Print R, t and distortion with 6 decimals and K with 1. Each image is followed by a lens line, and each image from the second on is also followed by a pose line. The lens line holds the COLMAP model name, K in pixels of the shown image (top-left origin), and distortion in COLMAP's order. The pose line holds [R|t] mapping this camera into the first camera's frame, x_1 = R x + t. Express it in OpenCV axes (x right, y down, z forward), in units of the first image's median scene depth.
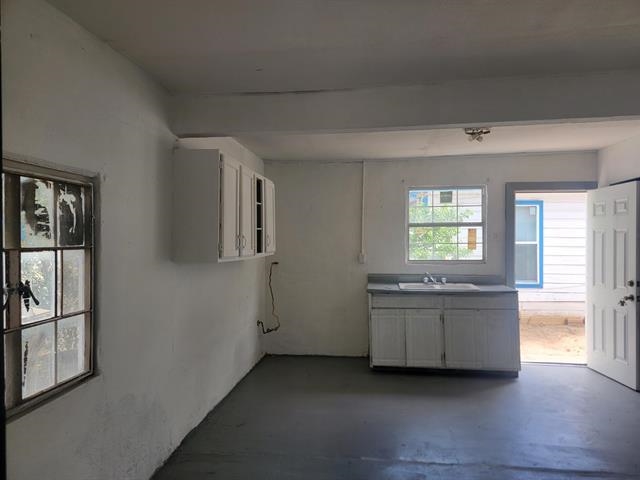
lens RADIAL K [[438.6, 0, 322.0], [0, 438.6, 242.1], [0, 0, 1]] dist [0.044817, 0.002571]
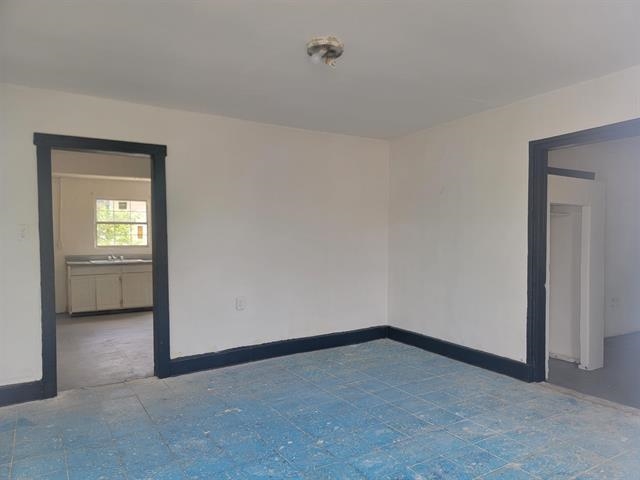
lens RADIAL K [[438.6, 0, 323.6], [0, 438.6, 245.2], [0, 0, 1]] dist [0.044817, 0.002571]
pose [[0.771698, -0.010968, 0.635894, -0.177088], [0.006760, 0.999936, 0.009043, 0.030807], [-0.635953, -0.002680, 0.771723, -0.696361]]
